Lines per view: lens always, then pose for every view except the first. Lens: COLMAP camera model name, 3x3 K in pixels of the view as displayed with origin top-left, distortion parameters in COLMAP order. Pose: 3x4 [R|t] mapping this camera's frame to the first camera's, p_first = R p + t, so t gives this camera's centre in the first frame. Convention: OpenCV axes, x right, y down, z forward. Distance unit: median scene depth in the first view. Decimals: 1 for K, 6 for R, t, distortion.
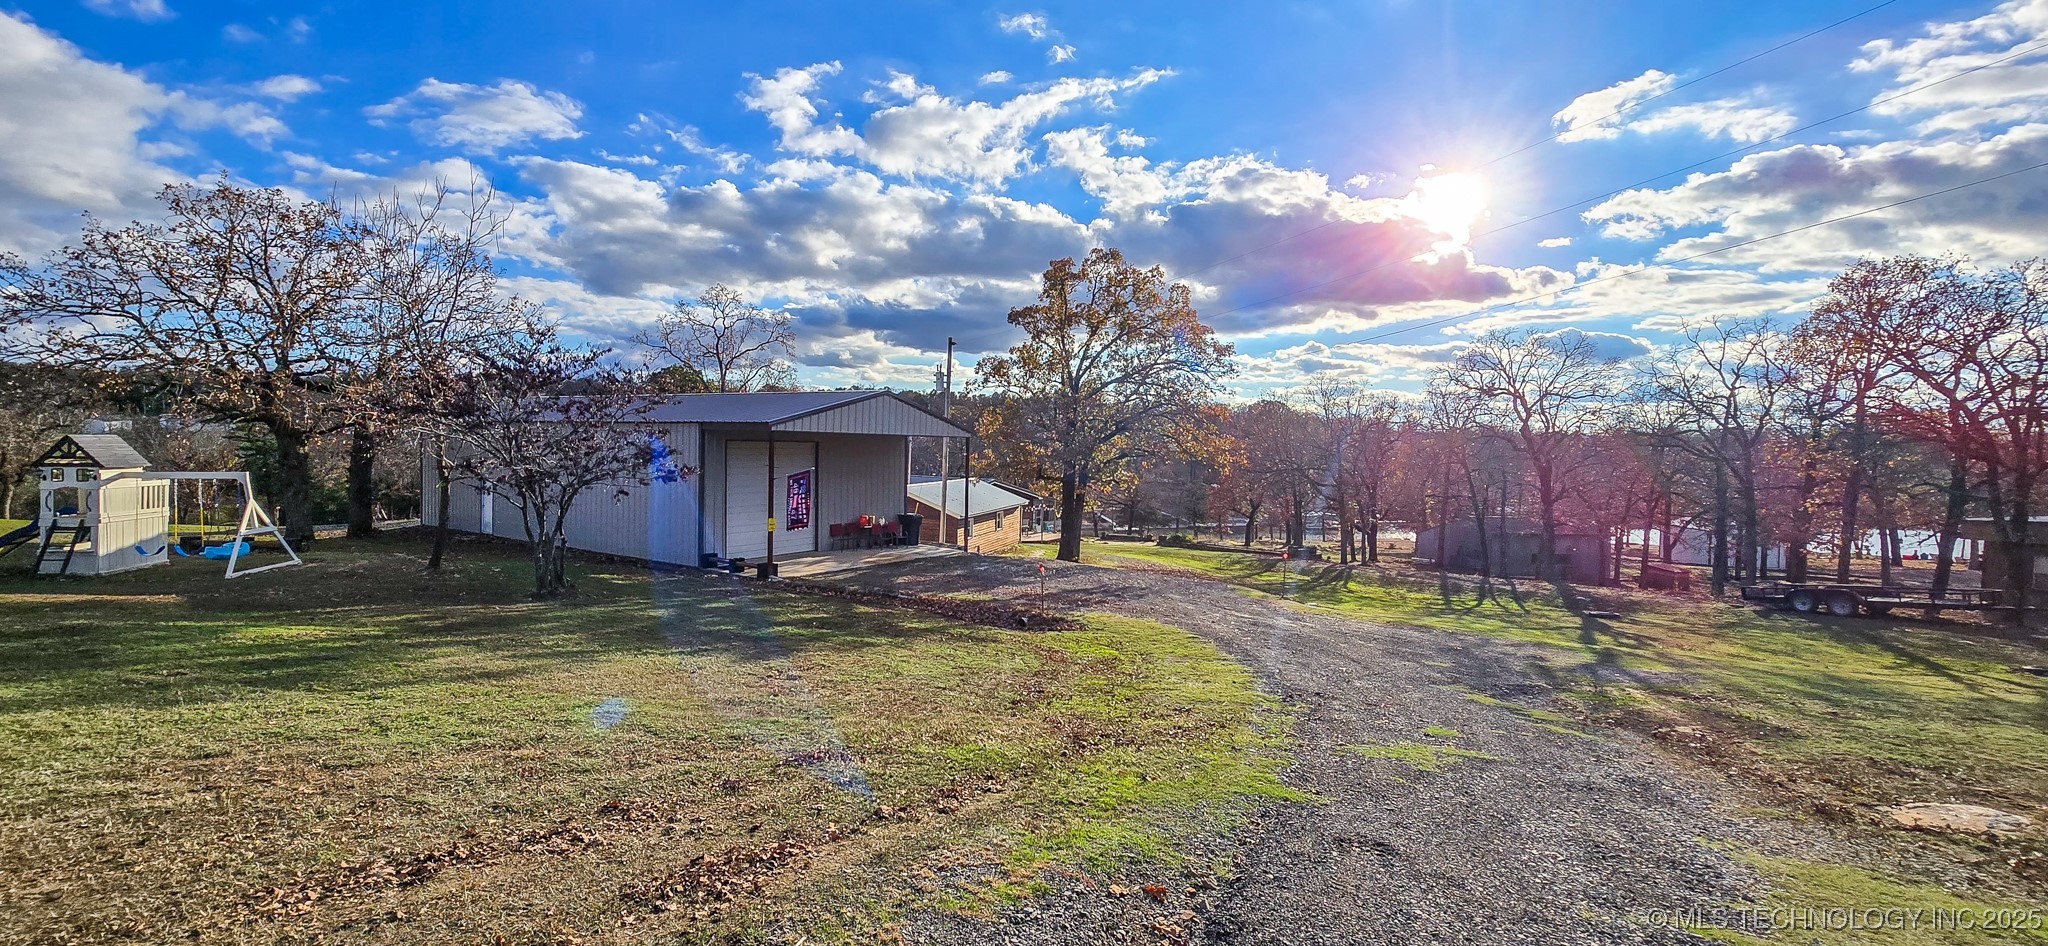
lens RADIAL K [[837.1, 0, 1024.0], [0, 837.1, 473.0], [0, 0, 1]] dist [-0.001553, -0.000081]
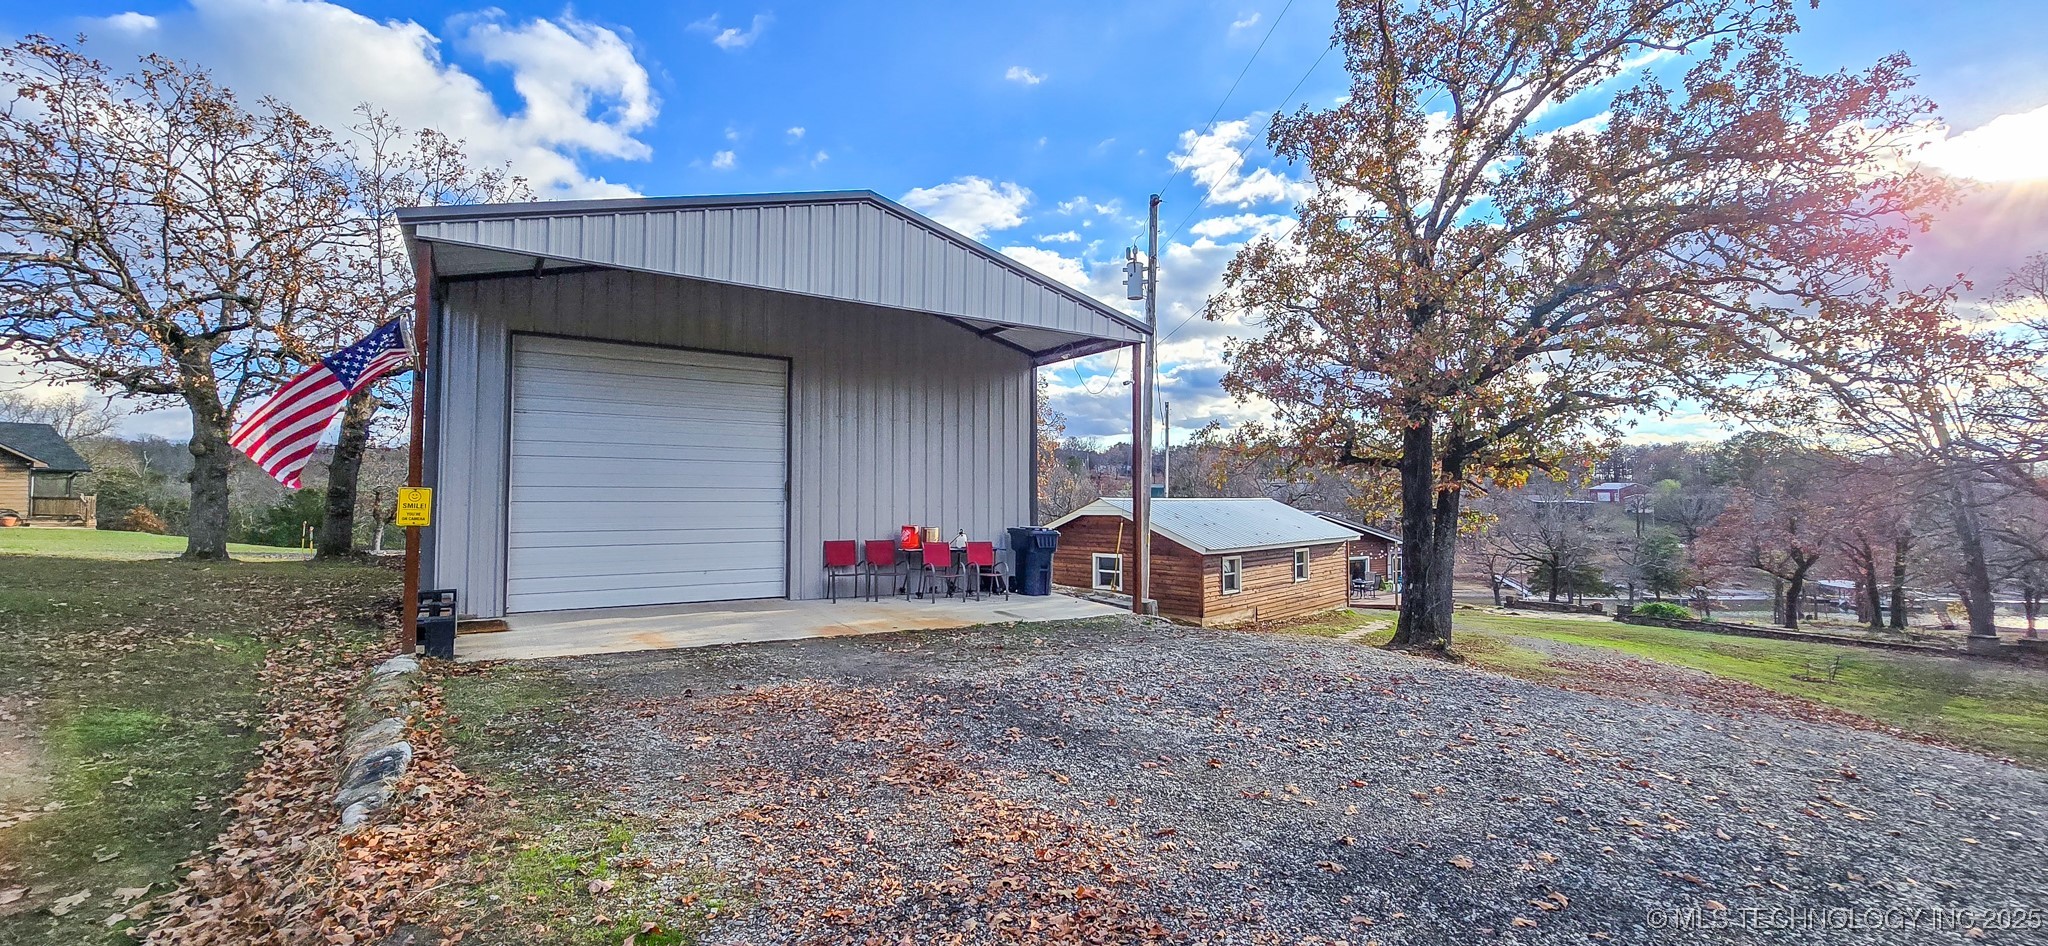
lens RADIAL K [[837.1, 0, 1024.0], [0, 837.1, 473.0], [0, 0, 1]] dist [-0.001553, -0.000081]
pose [[0.910390, -0.030766, -0.412606, 0.038584], [-0.000850, 0.997090, -0.076223, 0.039443], [0.413750, 0.069743, 0.907715, 0.415254]]
